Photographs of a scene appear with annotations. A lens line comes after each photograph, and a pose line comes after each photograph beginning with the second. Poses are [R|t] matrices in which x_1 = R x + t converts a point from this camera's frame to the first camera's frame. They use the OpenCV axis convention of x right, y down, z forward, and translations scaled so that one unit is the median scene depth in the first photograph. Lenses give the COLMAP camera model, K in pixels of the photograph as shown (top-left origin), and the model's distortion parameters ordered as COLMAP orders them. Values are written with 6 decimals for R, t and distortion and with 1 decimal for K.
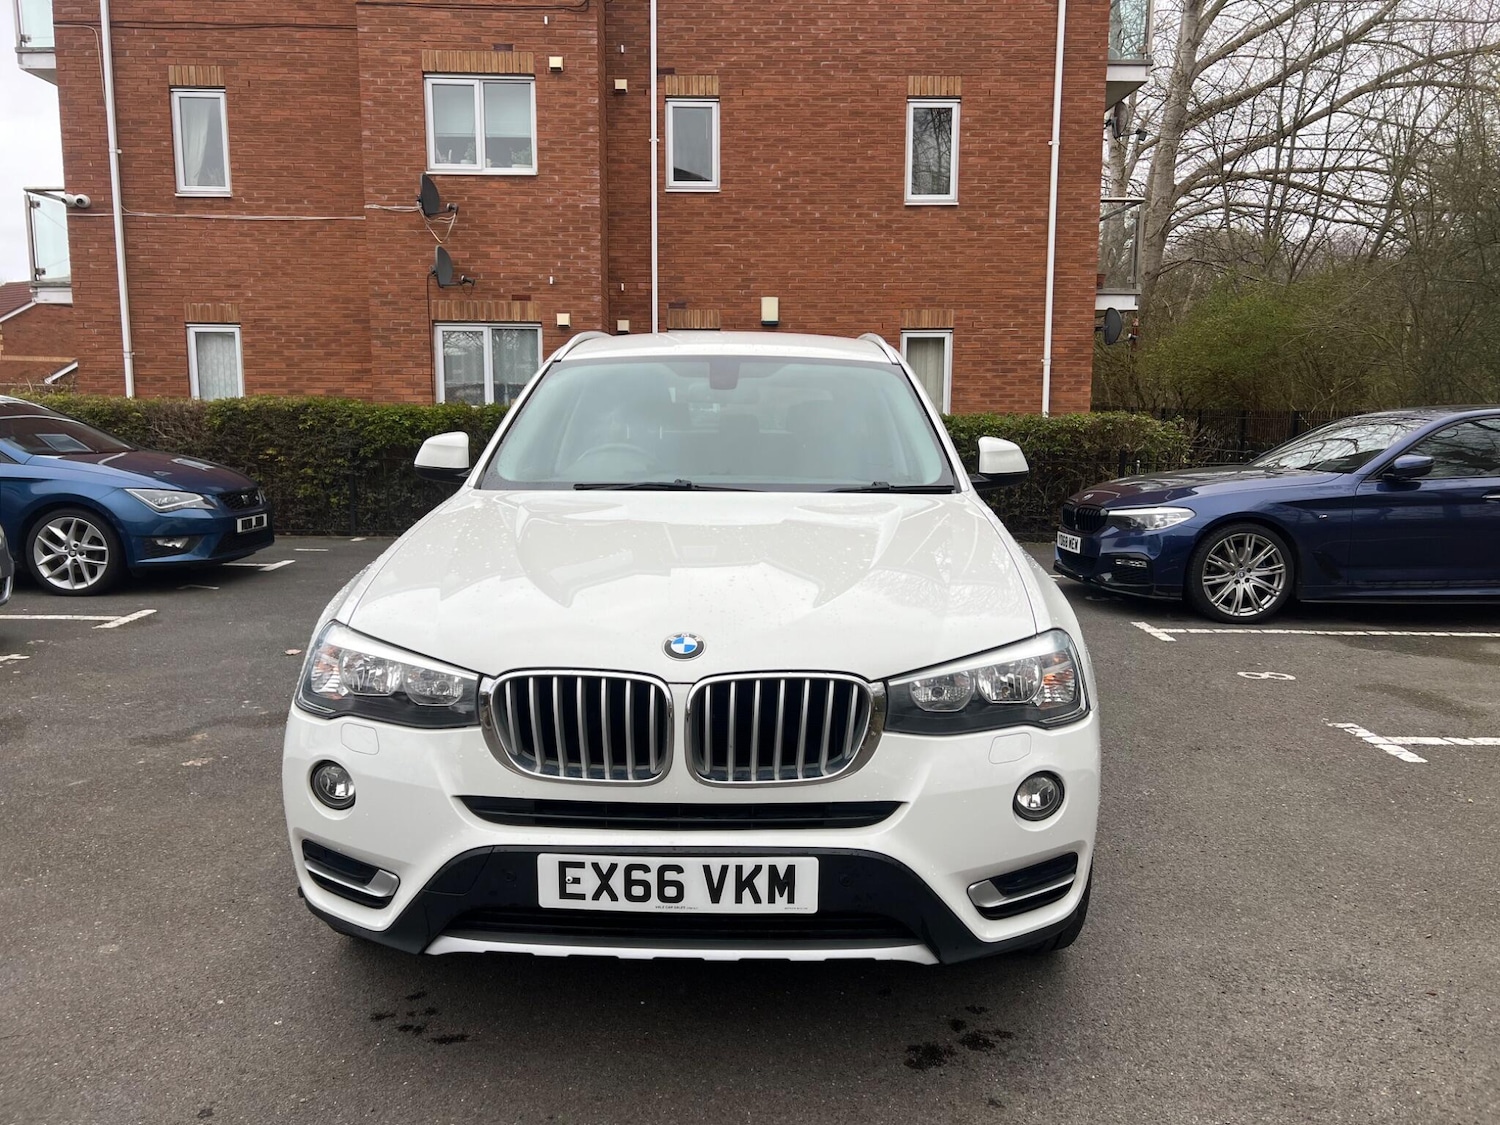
lens RADIAL K [[1124.8, 0, 749.5], [0, 1124.8, 551.9], [0, 0, 1]] dist [0.055118, -0.059243]
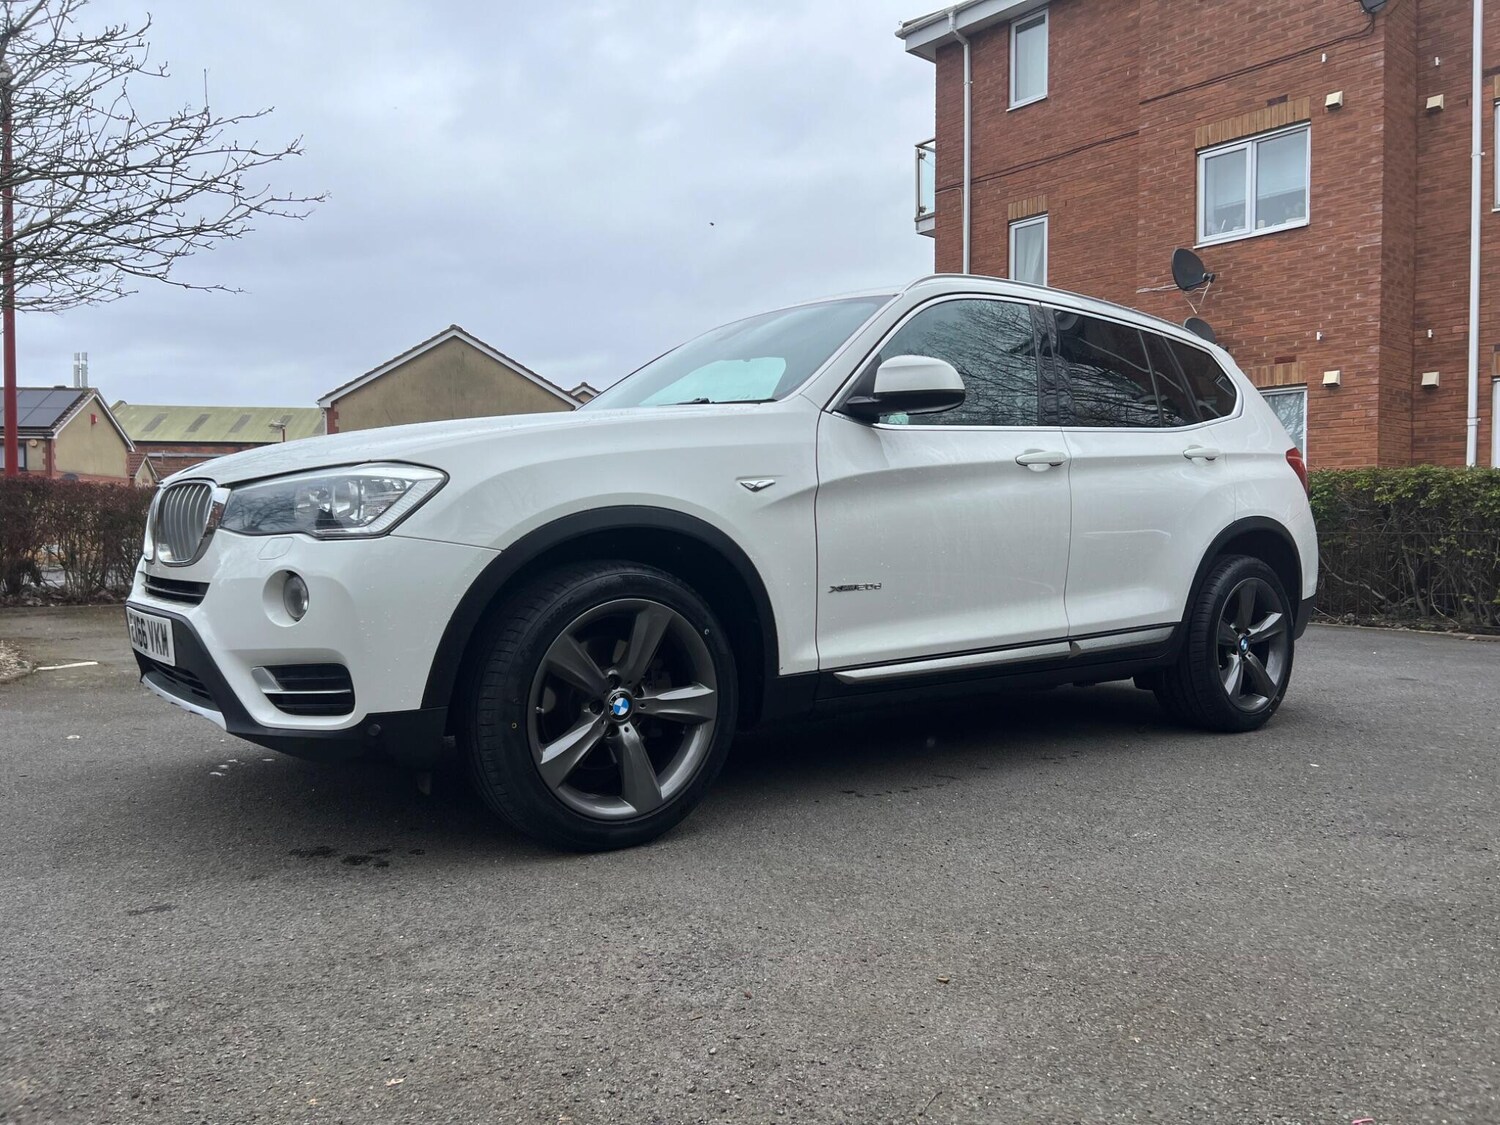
lens RADIAL K [[1123.6, 0, 759.7], [0, 1123.6, 561.6], [0, 0, 1]] dist [0.060813, -0.067888]
pose [[0.631314, 0.017034, -0.775340, 0.246659], [-0.102082, 0.992885, -0.061305, 0.036683], [0.768779, 0.117851, 0.628561, 0.118249]]
